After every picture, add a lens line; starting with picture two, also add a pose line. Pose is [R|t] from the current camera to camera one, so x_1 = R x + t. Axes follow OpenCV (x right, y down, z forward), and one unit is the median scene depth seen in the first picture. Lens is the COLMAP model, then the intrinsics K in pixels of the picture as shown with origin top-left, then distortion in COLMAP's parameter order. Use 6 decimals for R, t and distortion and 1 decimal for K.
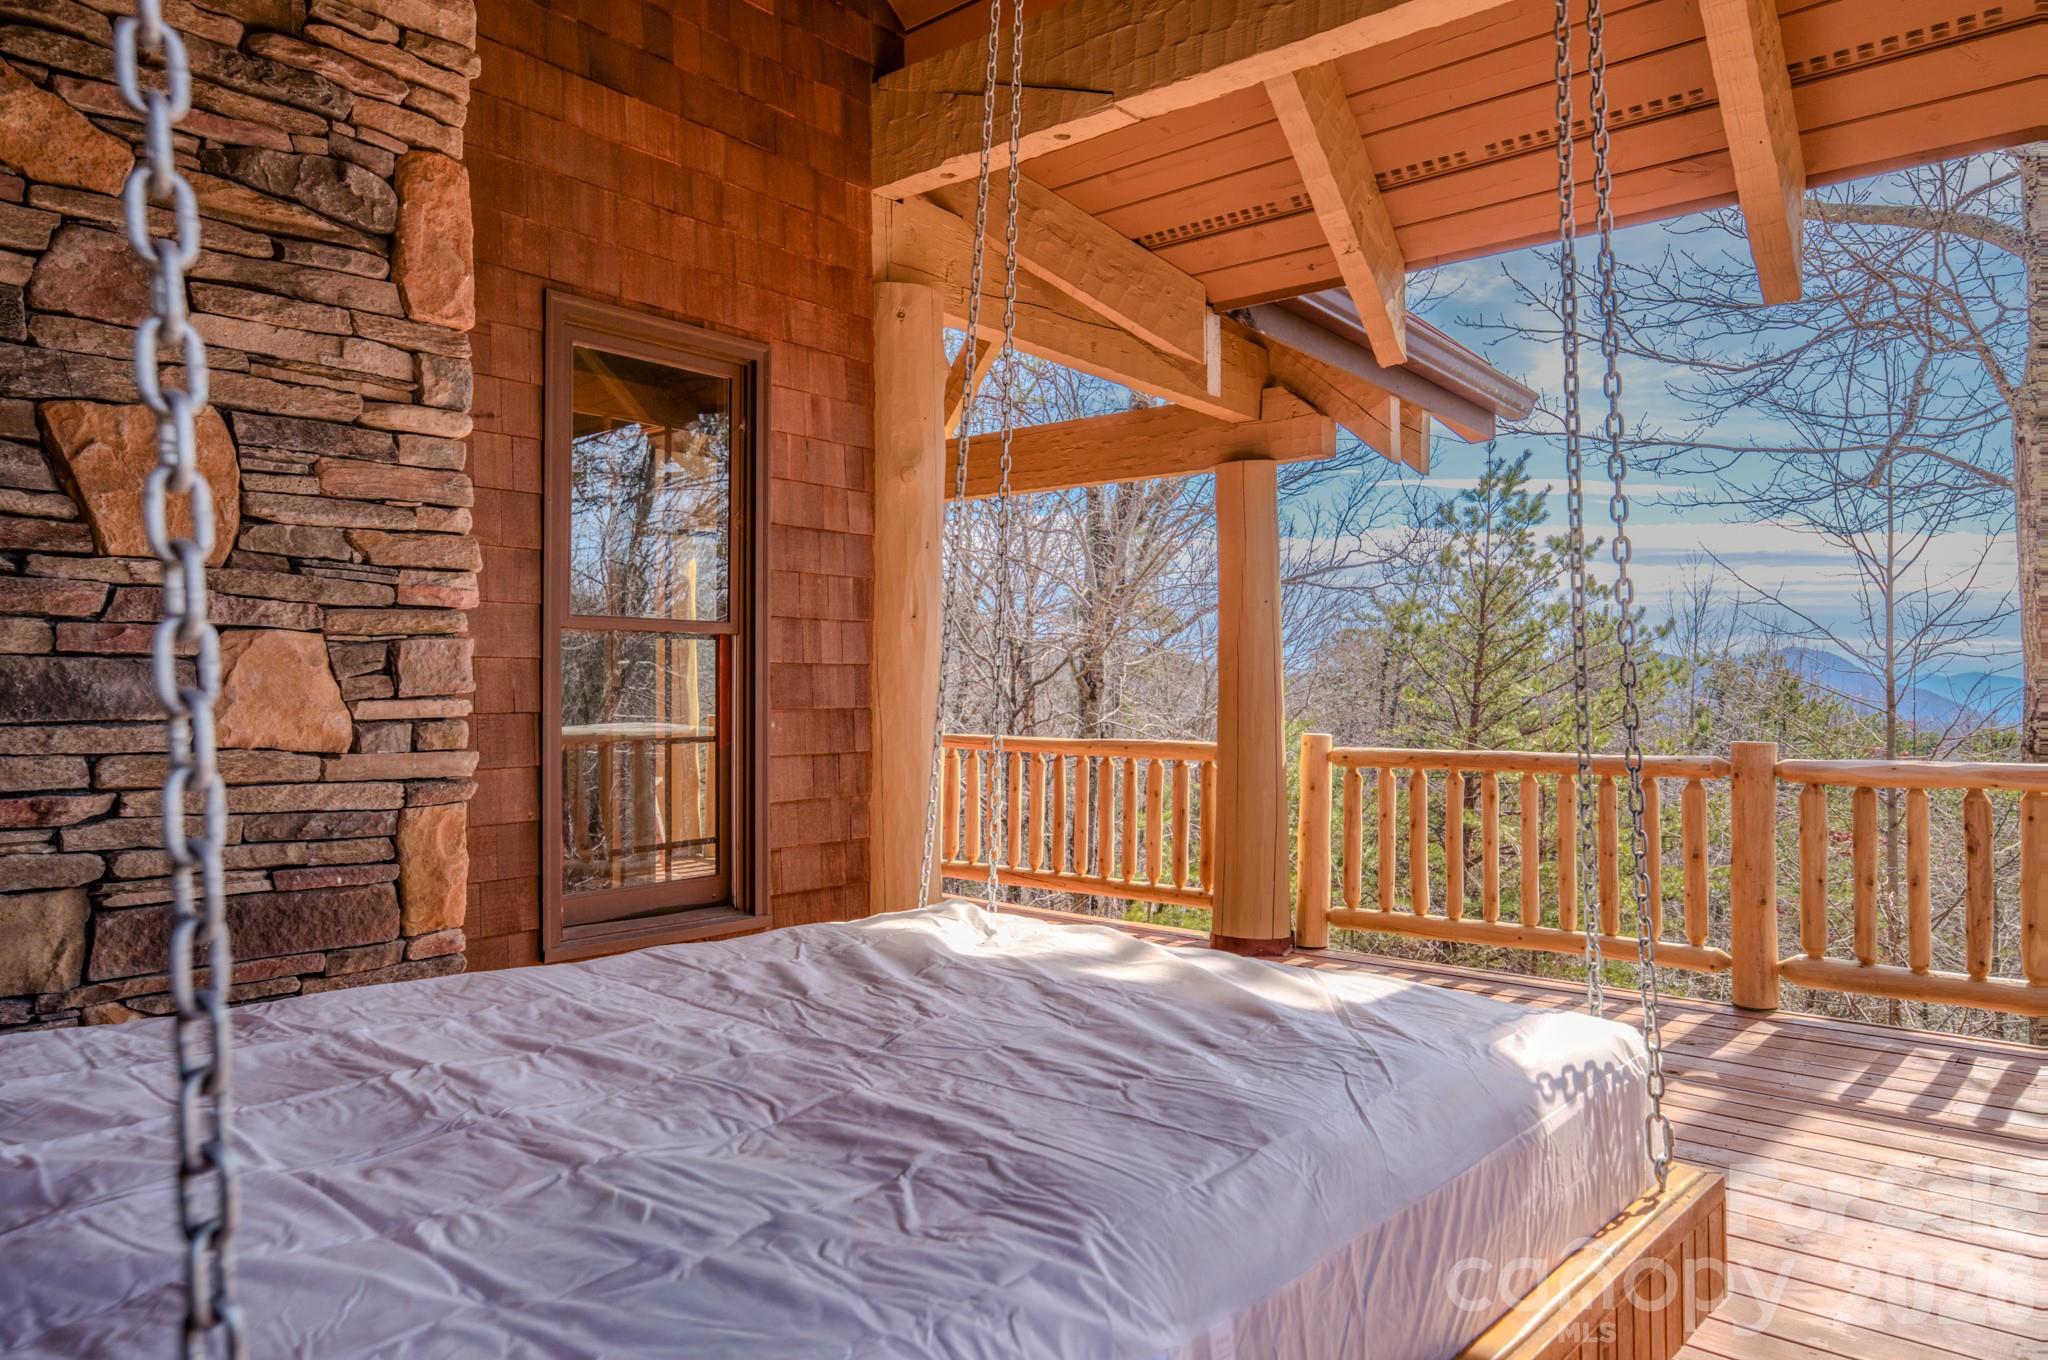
lens RADIAL K [[1350.4, 0, 1027.8], [0, 1350.4, 667.8], [0, 0, 1]] dist [0.039684, -0.006375]
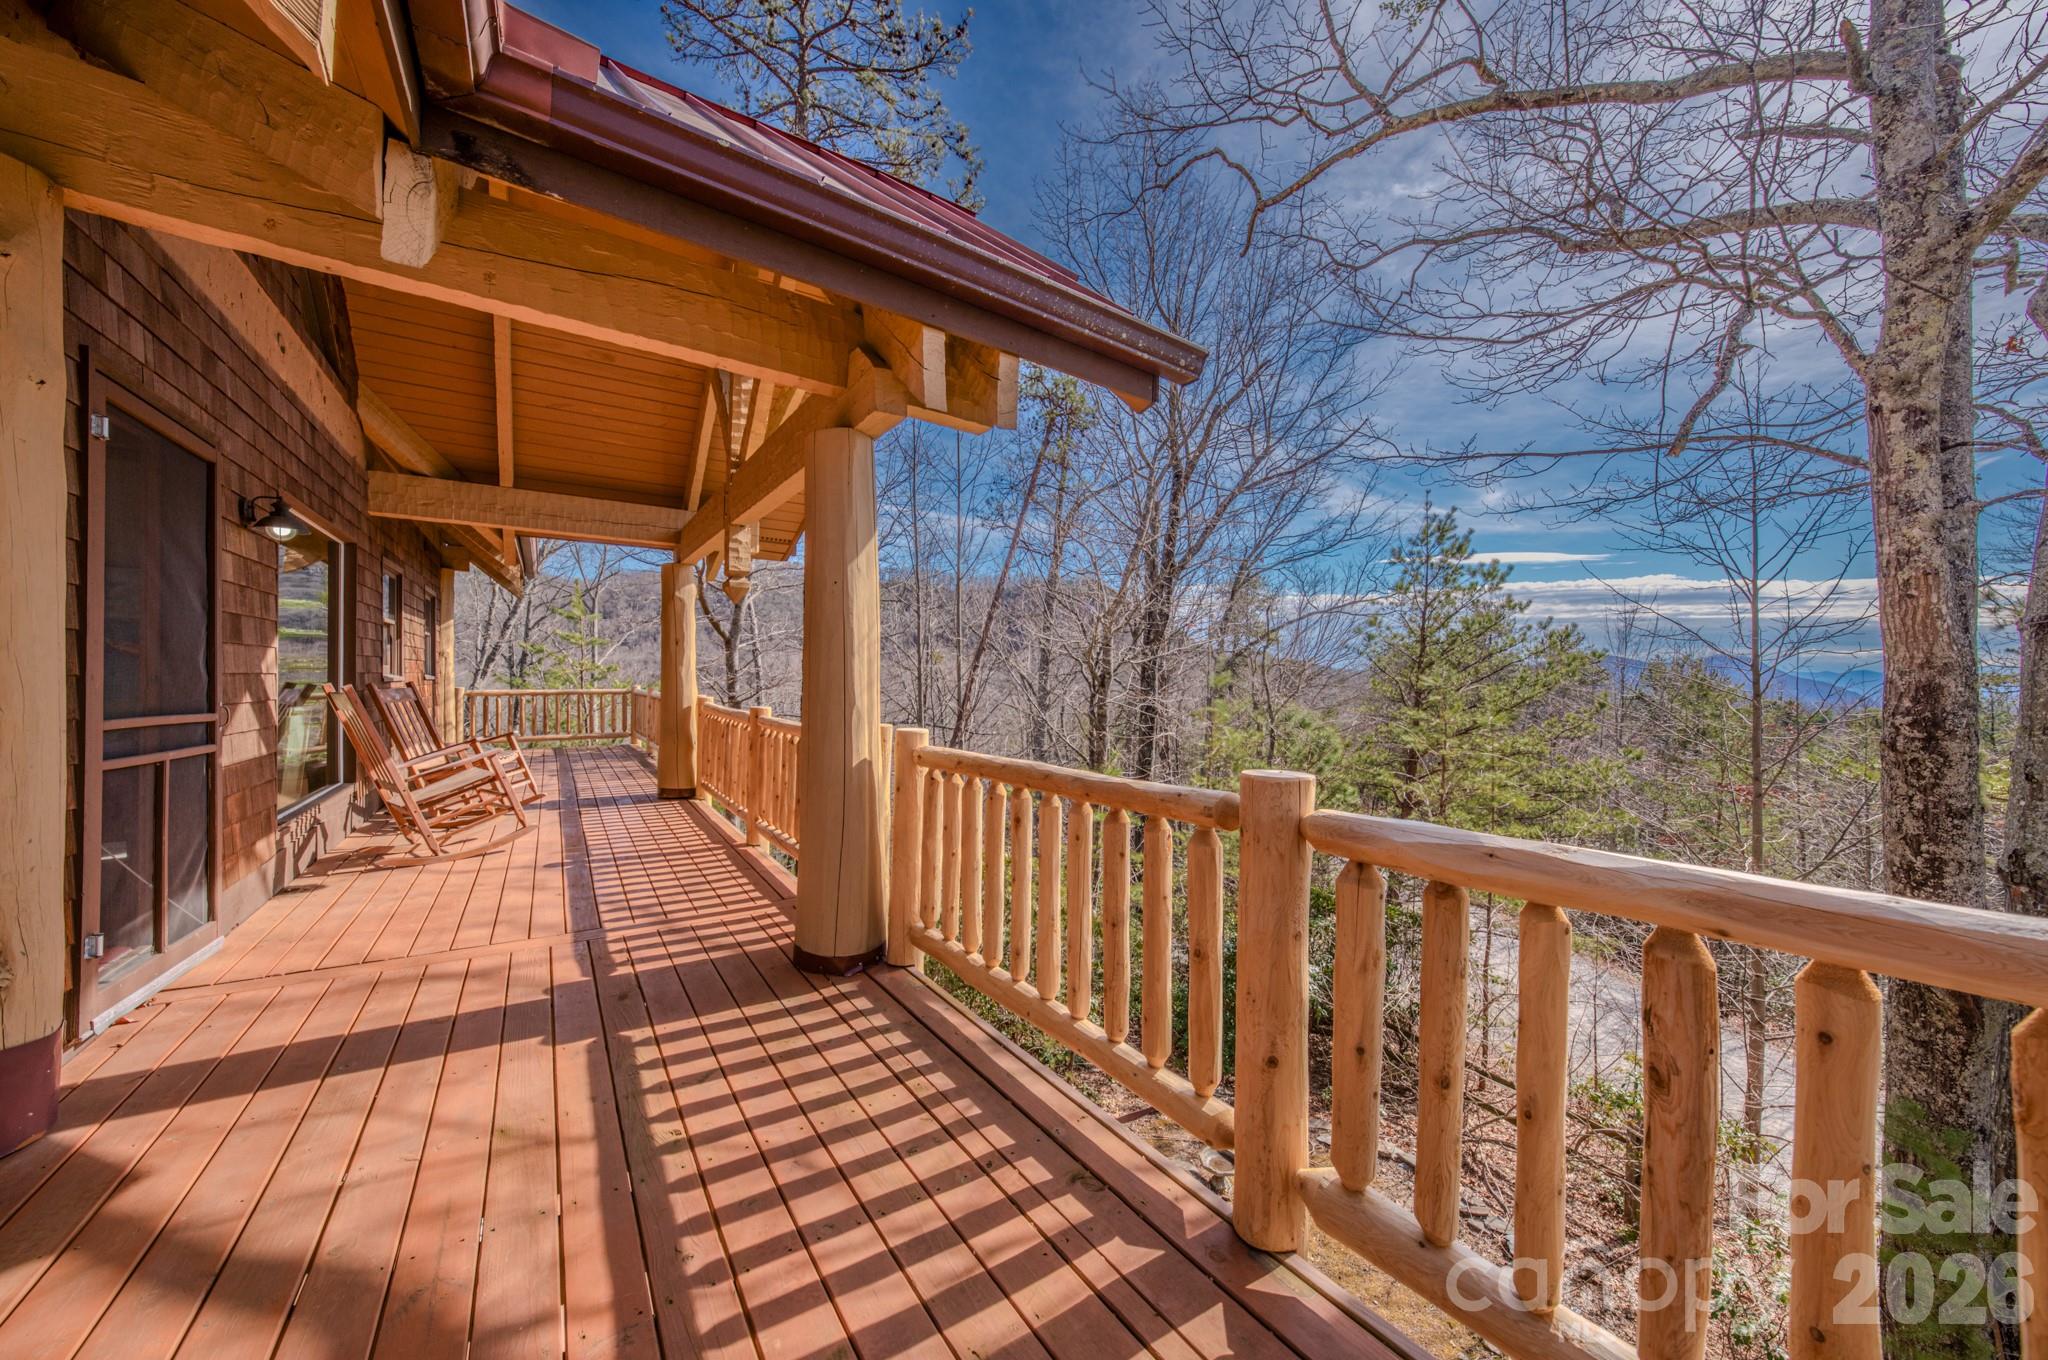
lens RADIAL K [[718.3, 0, 1016.9], [0, 718.3, 668.8], [0, 0, 1]] dist [-0.019181, 0.002268]
pose [[0.962686, 0.004348, -0.270587, 0.301120], [-0.002869, 0.999979, 0.005860, 0.004327], [0.270606, -0.004865, 0.962678, 0.401697]]
